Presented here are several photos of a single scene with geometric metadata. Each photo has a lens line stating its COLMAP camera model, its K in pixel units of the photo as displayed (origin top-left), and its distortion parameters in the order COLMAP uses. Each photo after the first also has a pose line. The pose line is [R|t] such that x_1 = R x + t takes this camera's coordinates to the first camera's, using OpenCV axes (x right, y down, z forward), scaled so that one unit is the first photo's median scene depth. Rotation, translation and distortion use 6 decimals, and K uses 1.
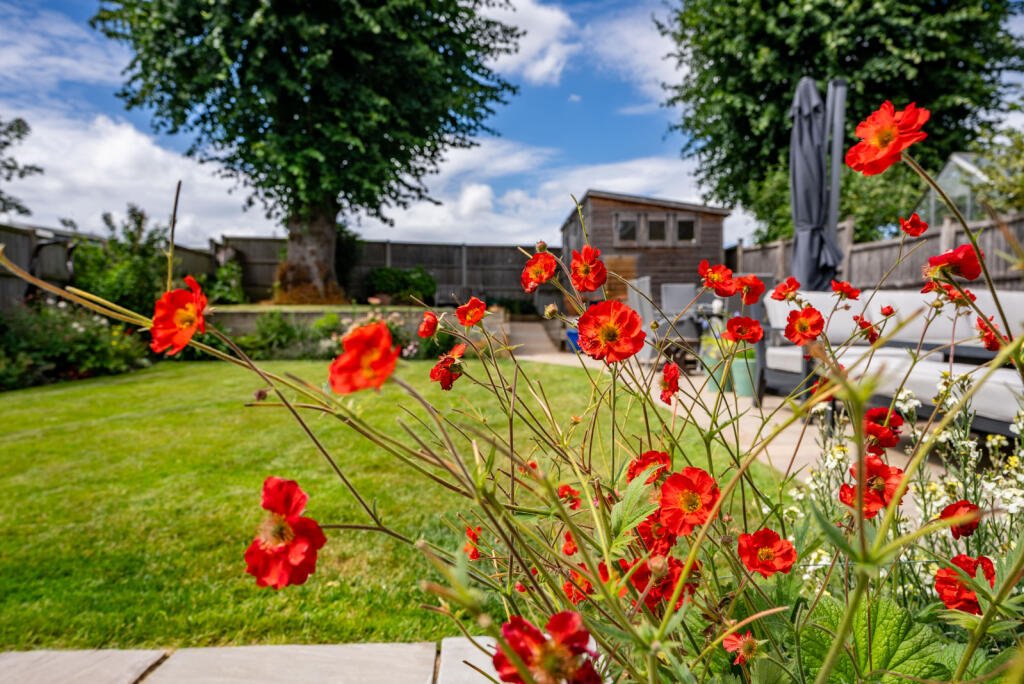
lens RADIAL K [[689.4, 0, 512.0], [0, 689.4, 342.0], [0, 0, 1]] dist [-0.003484, -0.001118]
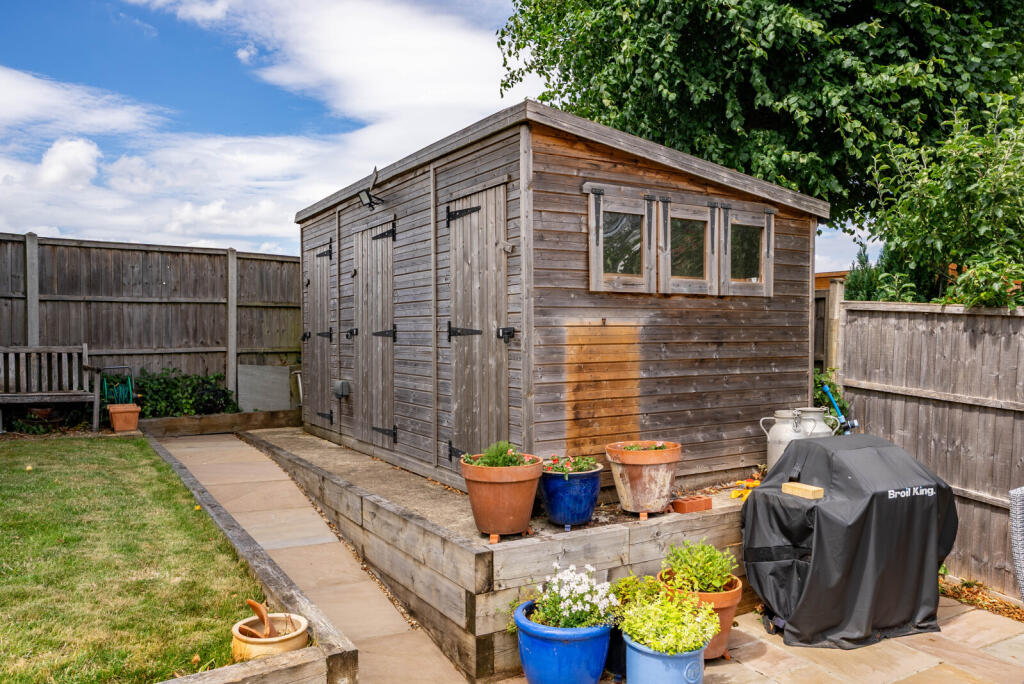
lens RADIAL K [[717.8, 0, 513.9], [0, 717.8, 352.9], [0, 0, 1]] dist [-0.005614, 0.000682]
pose [[0.869037, -0.015808, 0.494495, -0.052763], [0.011694, 0.999867, 0.011411, -0.112288], [-0.494609, -0.004134, 0.869106, 0.720628]]
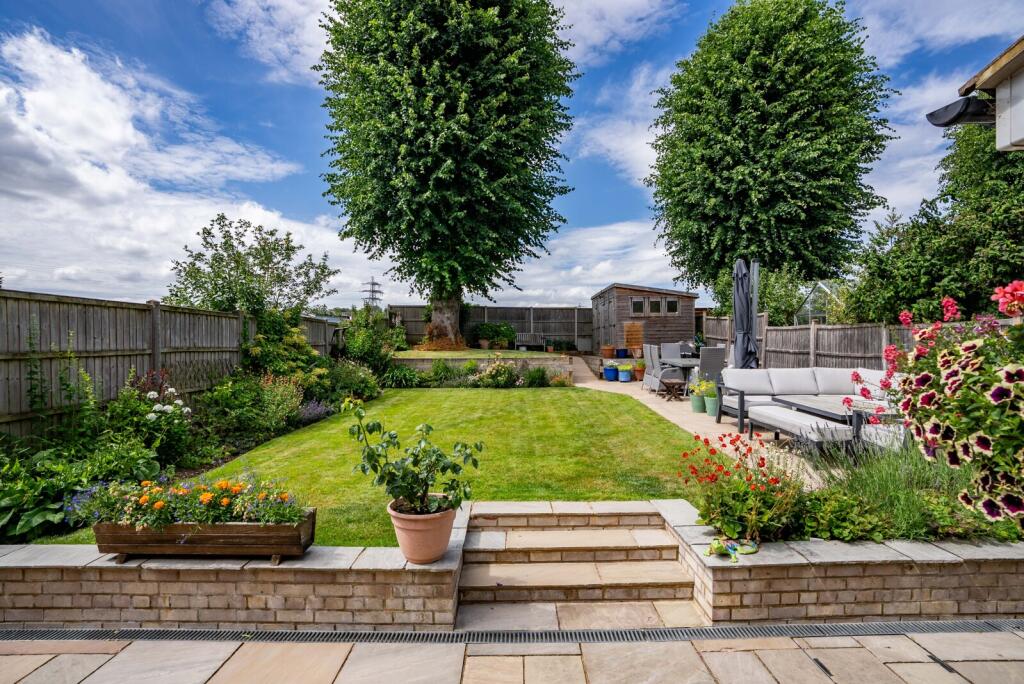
lens RADIAL K [[478.6, 0, 512.0], [0, 478.6, 342.0], [0, 0, 1]] dist [-0.066500, 0.023182]
pose [[0.998217, -0.008804, -0.059038, -0.073881], [0.007373, 0.999675, -0.024412, -0.048365], [0.059234, 0.023934, 0.997957, -0.191280]]
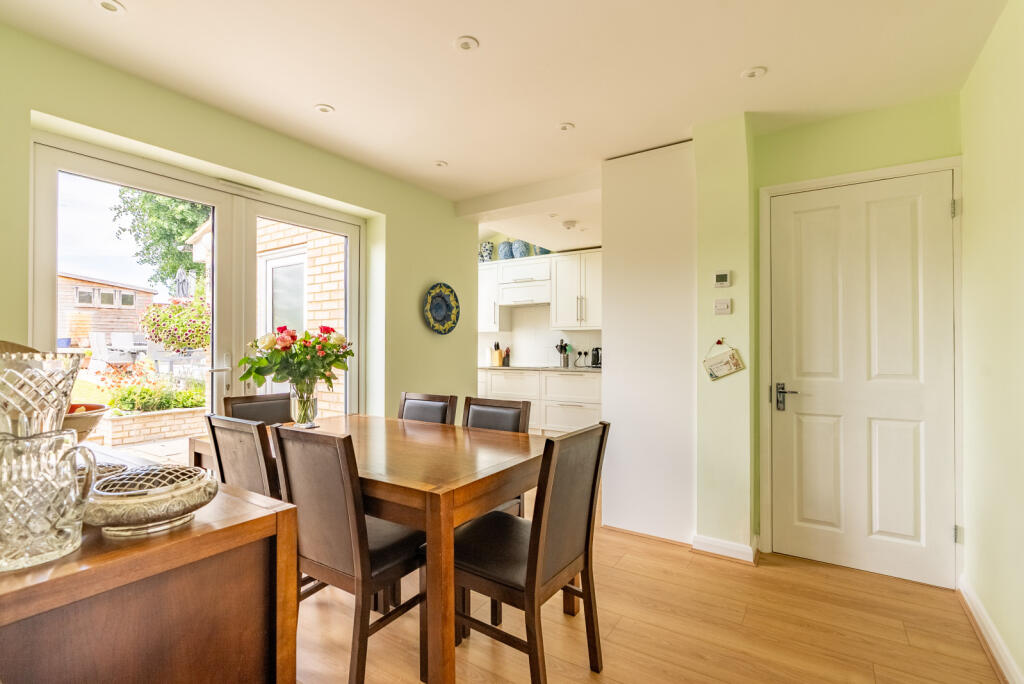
lens RADIAL K [[478.6, 0, 512.0], [0, 478.6, 342.0], [0, 0, 1]] dist [-0.066500, 0.023182]
pose [[0.595510, 0.004835, 0.803333, -0.119961], [0.019177, 0.999611, -0.020232, -0.006741], [-0.803119, 0.027454, 0.595186, -0.532770]]
